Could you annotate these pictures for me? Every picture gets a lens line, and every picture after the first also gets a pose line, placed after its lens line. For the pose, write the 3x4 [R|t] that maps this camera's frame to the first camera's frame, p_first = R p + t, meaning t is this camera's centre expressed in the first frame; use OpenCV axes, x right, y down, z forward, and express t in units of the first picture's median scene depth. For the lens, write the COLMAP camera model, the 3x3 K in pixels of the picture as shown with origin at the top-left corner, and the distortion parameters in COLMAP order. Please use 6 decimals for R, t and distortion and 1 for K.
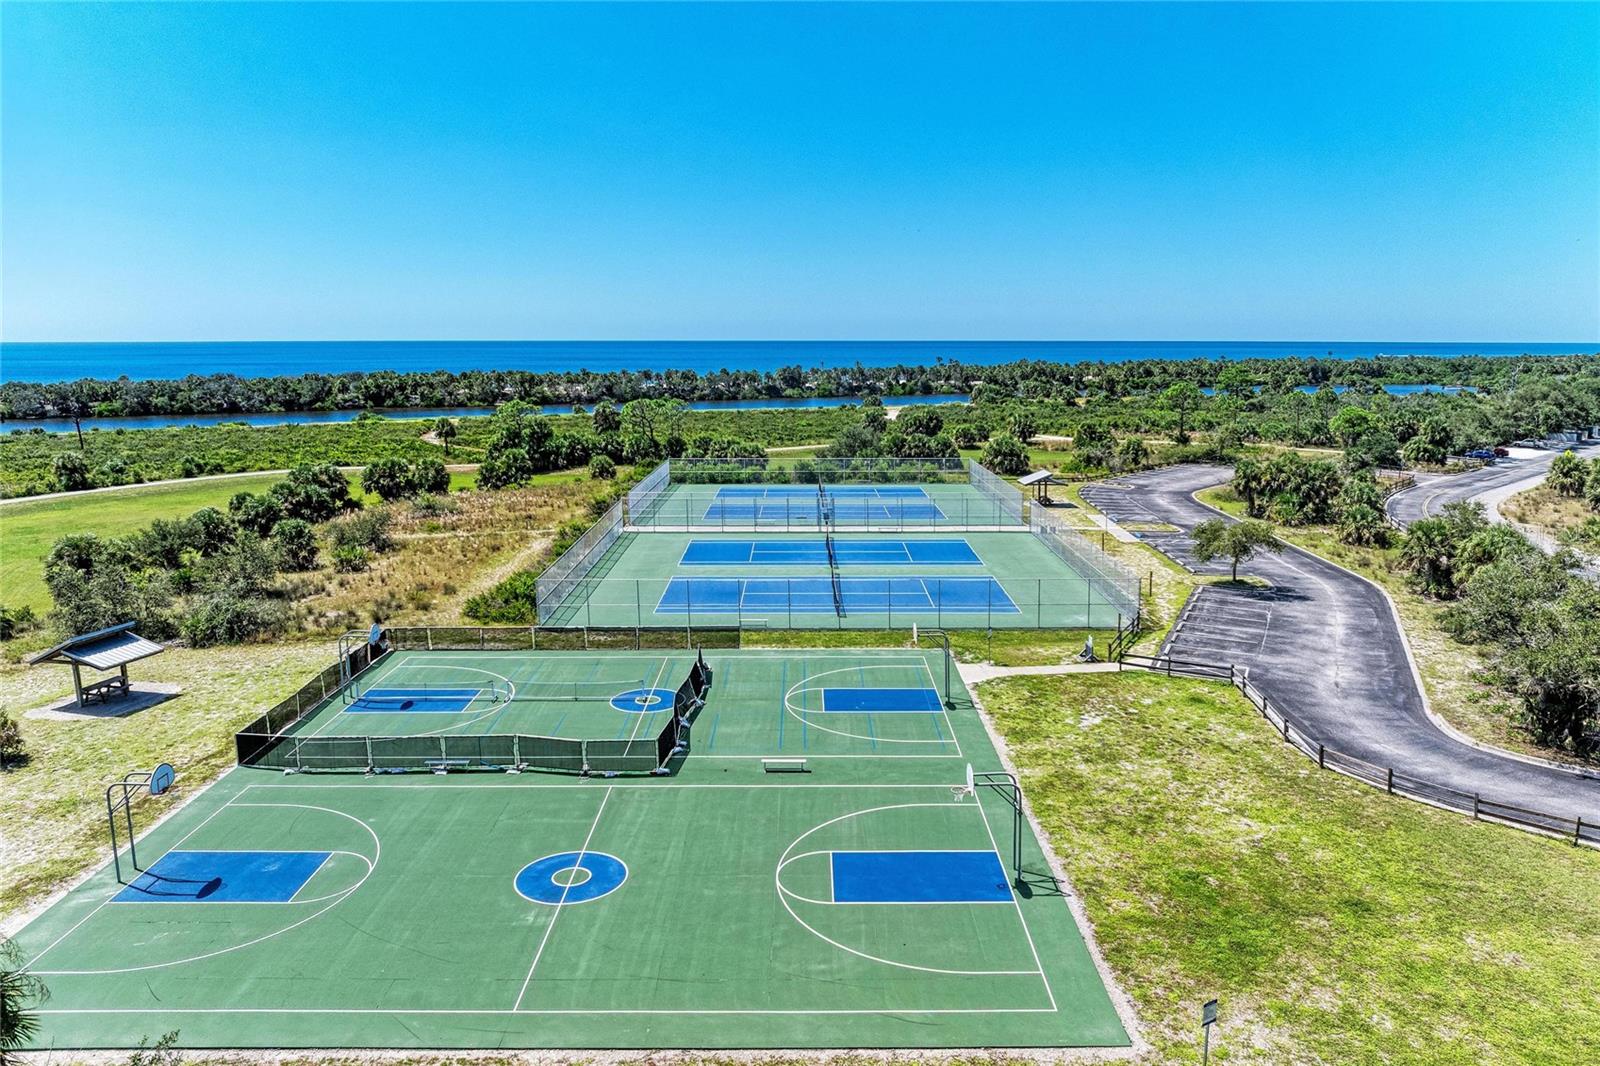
lens RADIAL K [[1112.7, 0, 812.0], [0, 1112.7, 554.6], [0, 0, 1]] dist [-0.013111, -0.005575]
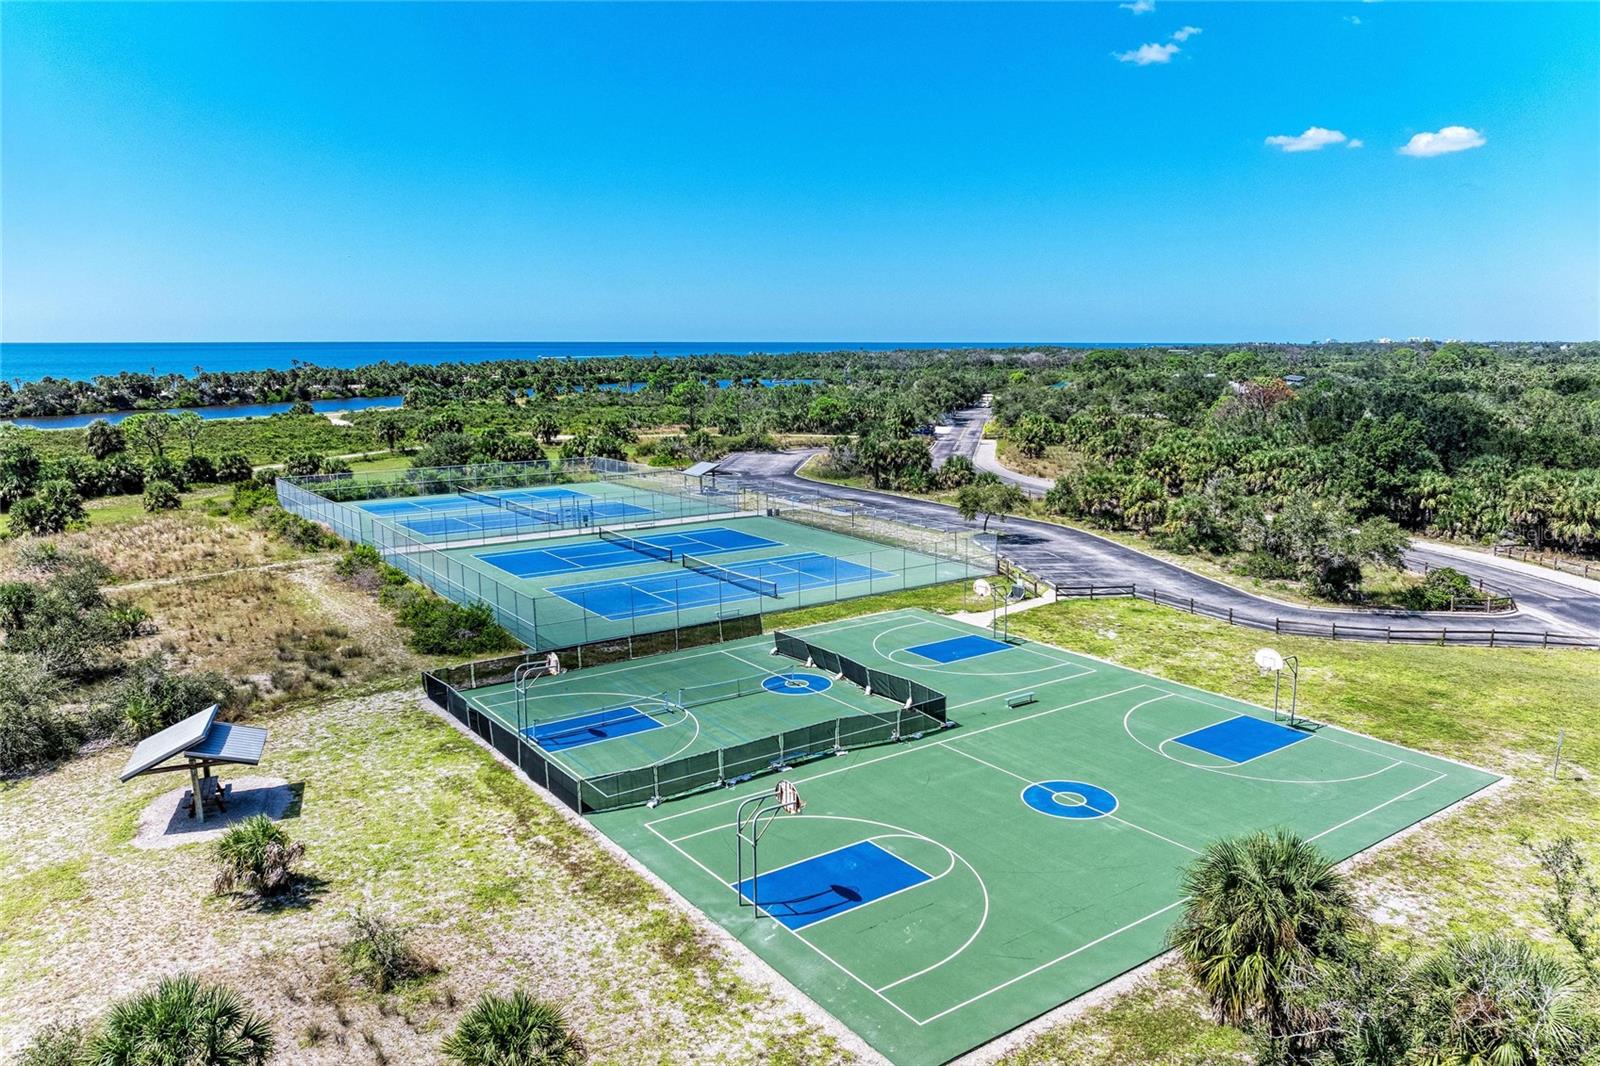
lens RADIAL K [[1112.7, 0, 812.0], [0, 1112.7, 554.6], [0, 0, 1]] dist [-0.013111, -0.005575]
pose [[0.810950, -0.109554, 0.574767, -0.716802], [0.109815, 0.993357, 0.034400, -0.025329], [-0.574717, 0.035221, 0.817594, 0.120418]]
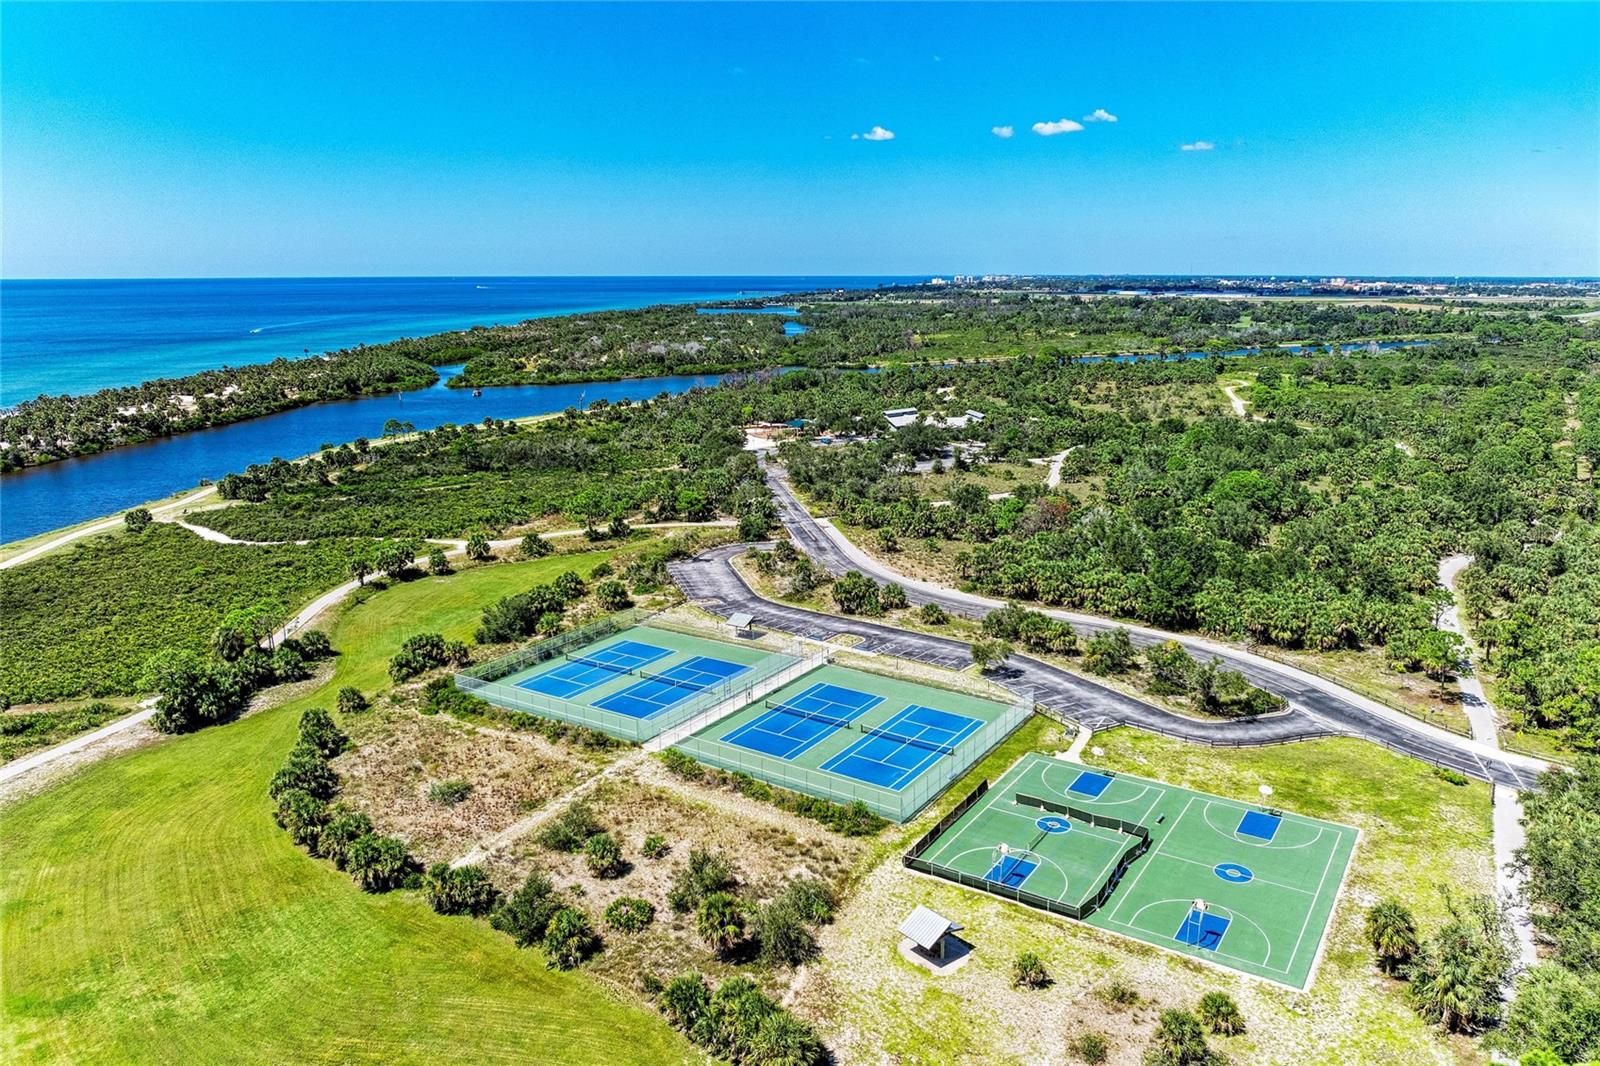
lens RADIAL K [[1125.6, 0, 790.1], [0, 1125.6, 530.7], [0, 0, 1]] dist [-0.019209, -0.001534]
pose [[0.556263, -0.192349, 0.808439, -2.046638], [0.164900, 0.979047, 0.119478, -0.758508], [-0.814481, 0.066850, 0.576326, 0.120348]]
